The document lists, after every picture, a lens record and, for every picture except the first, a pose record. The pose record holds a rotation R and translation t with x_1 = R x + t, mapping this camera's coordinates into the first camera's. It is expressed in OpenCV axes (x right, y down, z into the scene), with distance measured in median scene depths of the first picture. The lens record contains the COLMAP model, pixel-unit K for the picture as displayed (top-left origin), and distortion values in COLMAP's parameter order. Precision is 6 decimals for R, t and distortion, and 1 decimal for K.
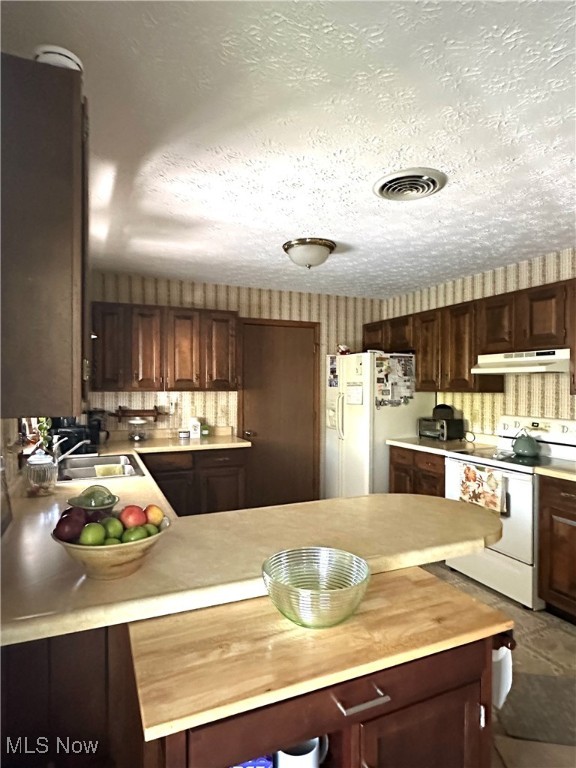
lens RADIAL K [[446.9, 0, 288.0], [0, 446.9, 384.0], [0, 0, 1]] dist [-0.003739, -0.001522]
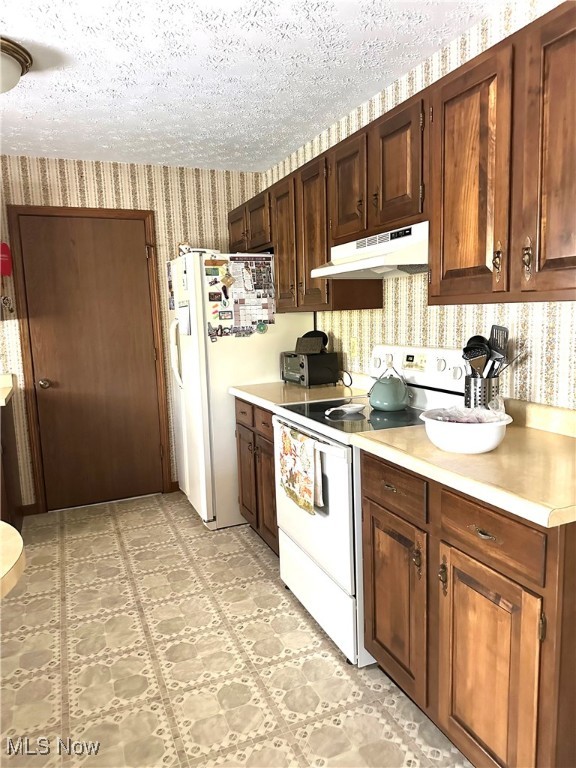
lens RADIAL K [[537.4, 0, 288.0], [0, 537.4, 384.0], [0, 0, 1]] dist [0.129064, -0.249938]
pose [[0.999342, -0.034188, -0.012131, 0.316679], [0.035485, 0.990732, 0.131117, 0.018265], [0.007535, -0.131461, 0.991293, 0.208374]]
